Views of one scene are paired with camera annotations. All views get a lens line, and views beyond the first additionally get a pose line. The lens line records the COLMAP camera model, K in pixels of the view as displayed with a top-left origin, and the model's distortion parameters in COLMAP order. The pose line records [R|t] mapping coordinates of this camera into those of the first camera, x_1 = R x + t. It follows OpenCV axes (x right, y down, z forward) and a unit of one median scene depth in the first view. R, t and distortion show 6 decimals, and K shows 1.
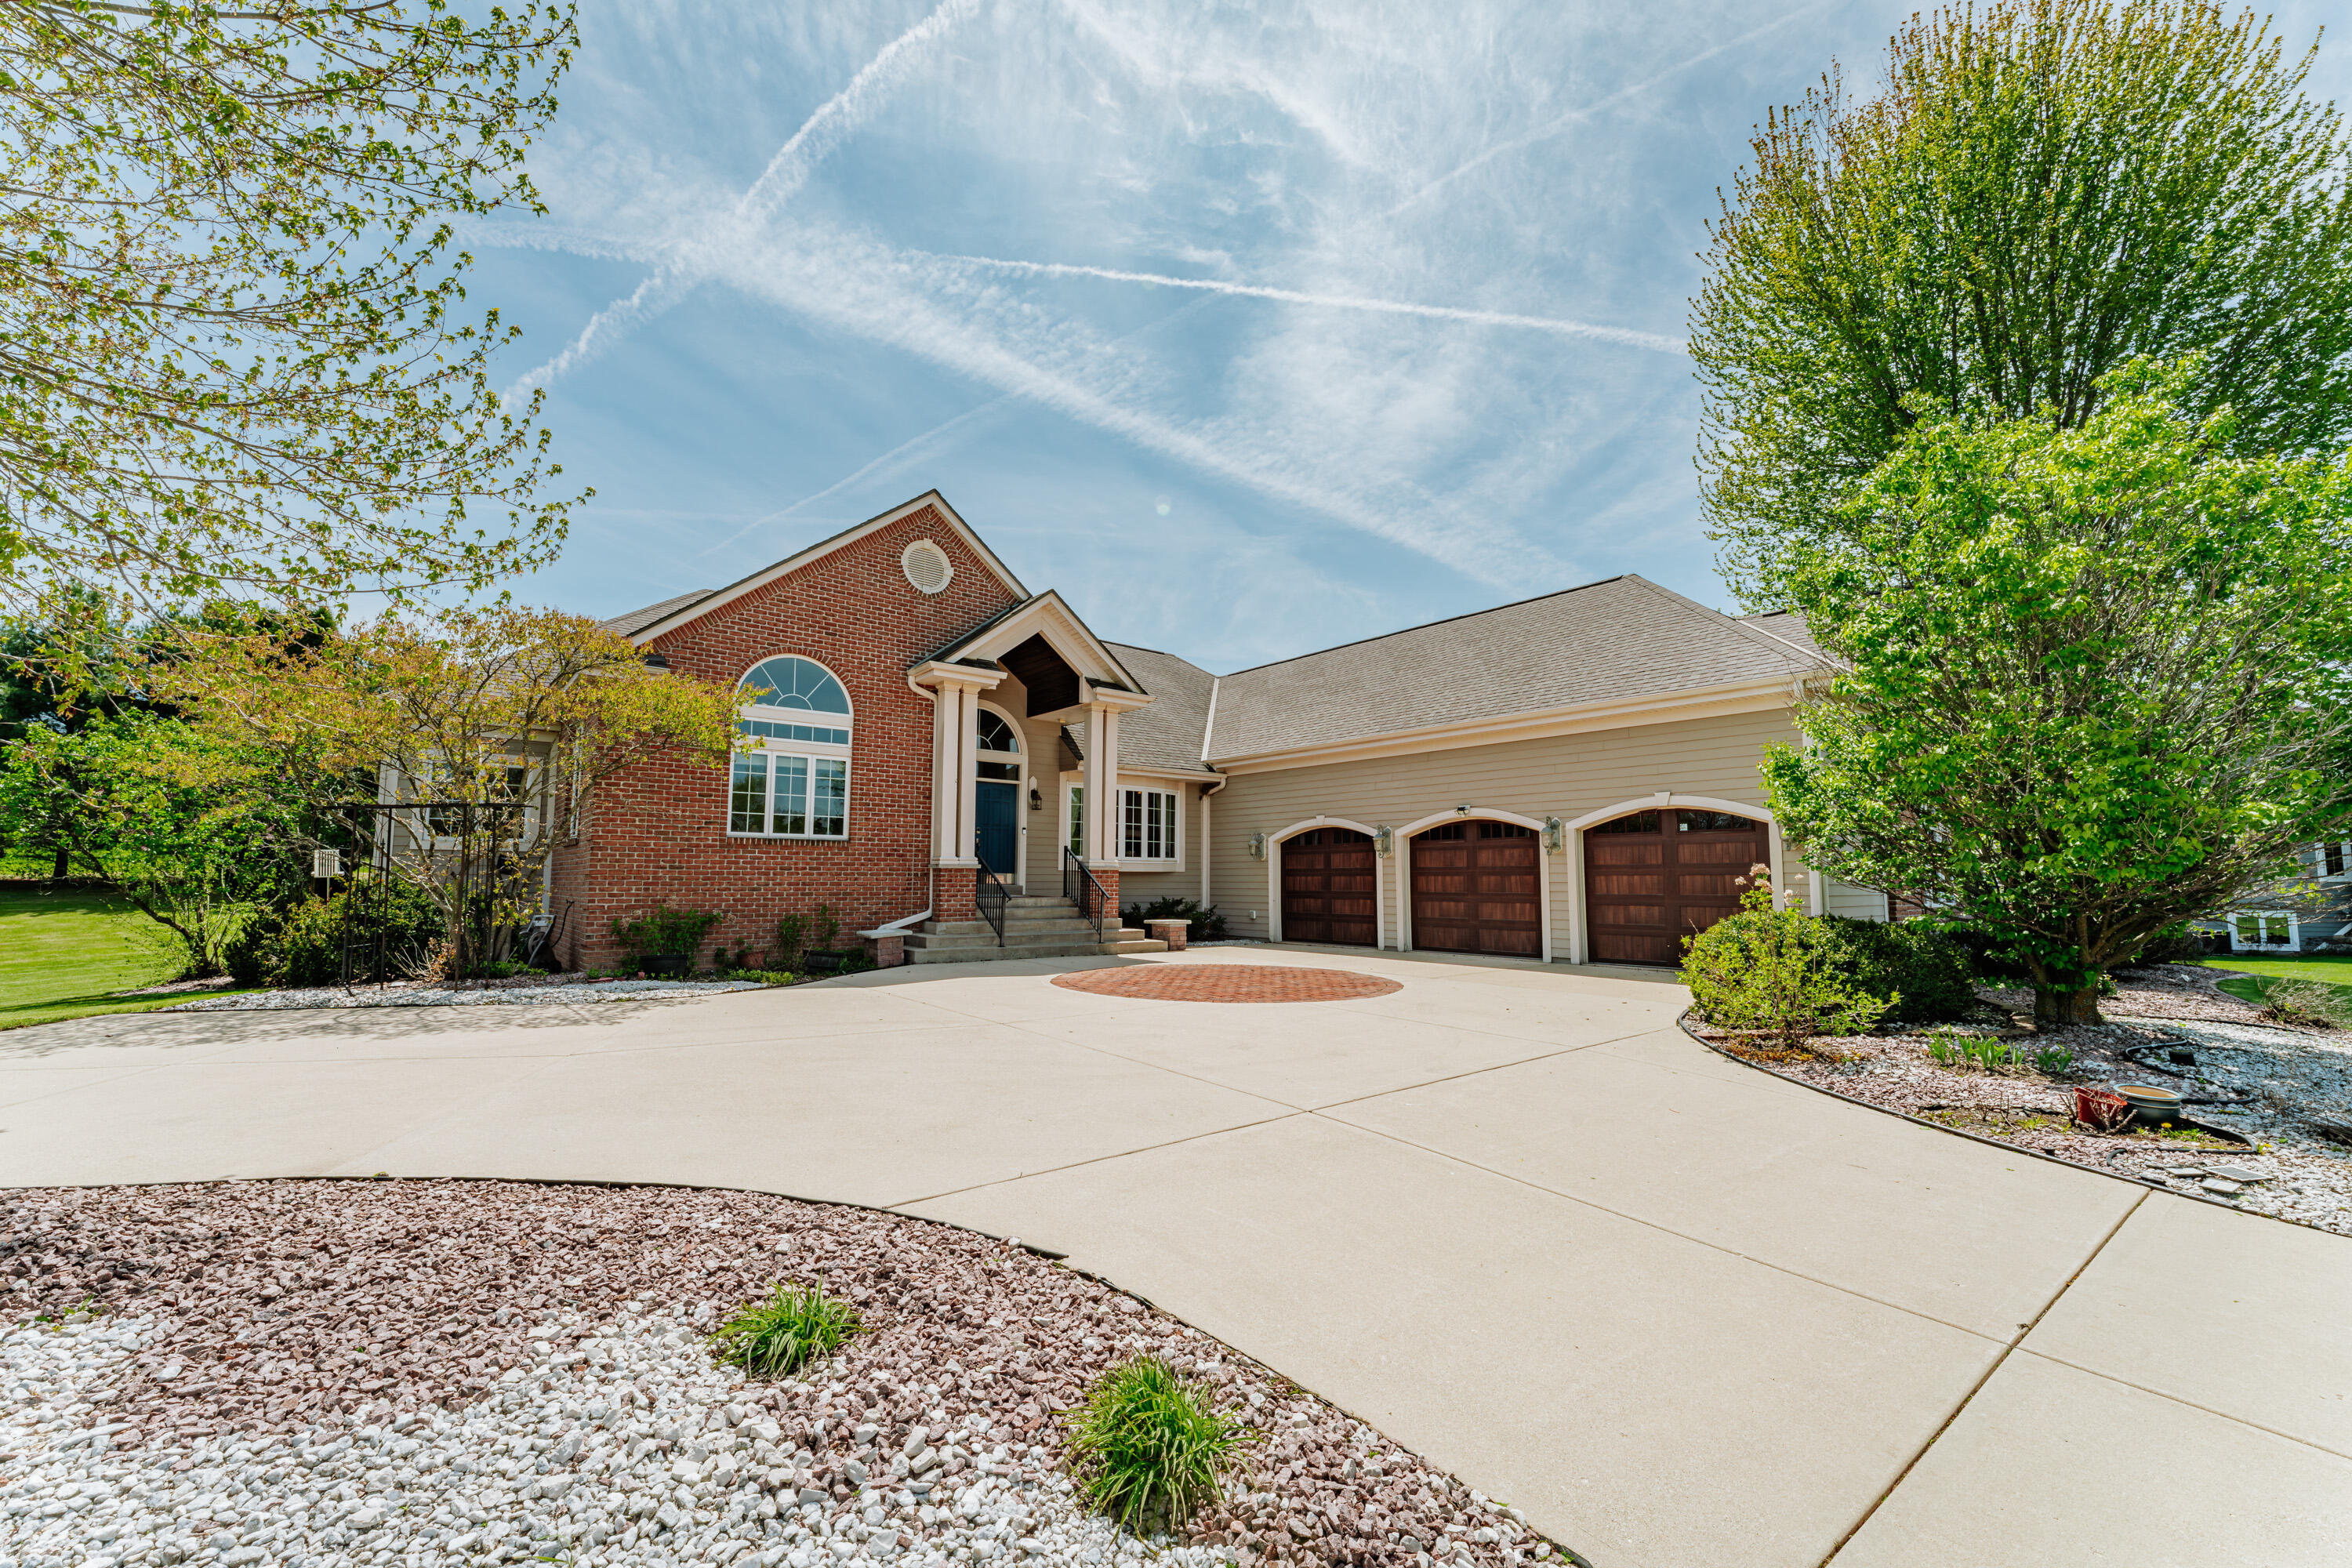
lens RADIAL K [[938.9, 0, 1189.7], [0, 938.9, 801.2], [0, 0, 1]] dist [-0.009751, -0.000258]
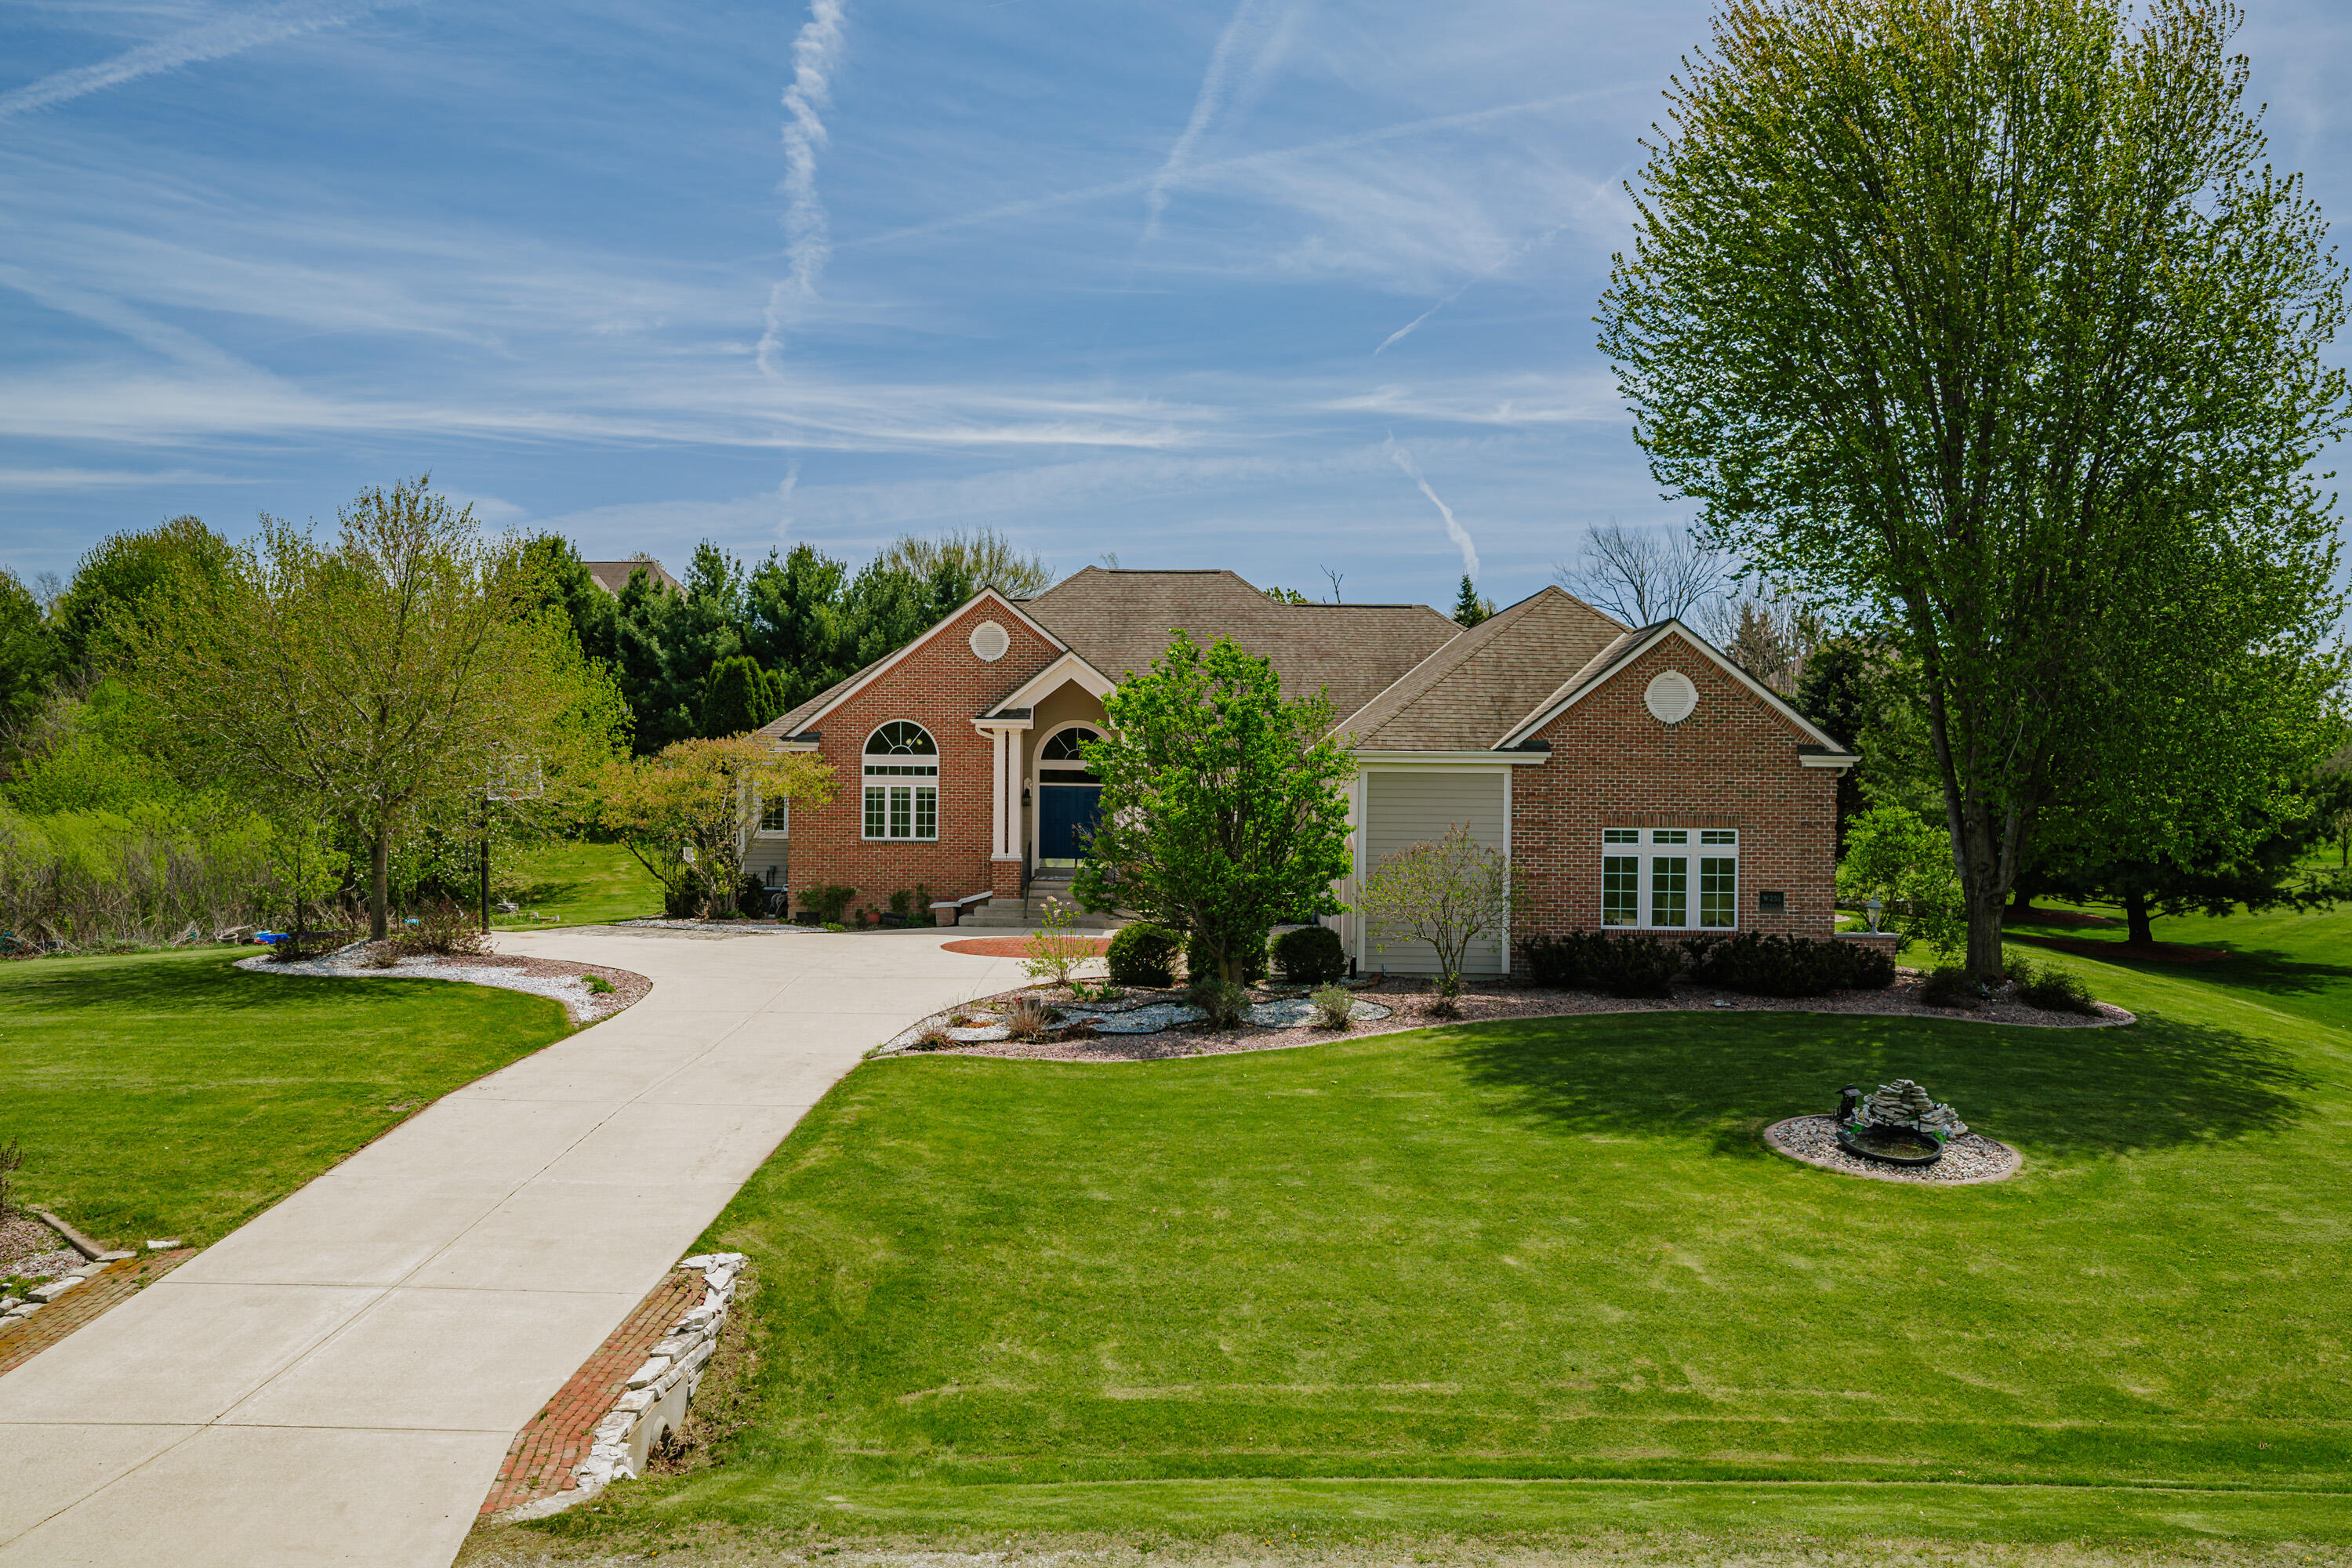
lens RADIAL K [[1950.8, 0, 1178.8], [0, 1950.8, 786.5], [0, 0, 1]] dist [0.007298, -0.022631]
pose [[0.758273, 0.013119, -0.651805, 1.768925], [0.045284, 0.996323, 0.072734, -0.230095], [0.650363, -0.084669, 0.754891, -0.978880]]
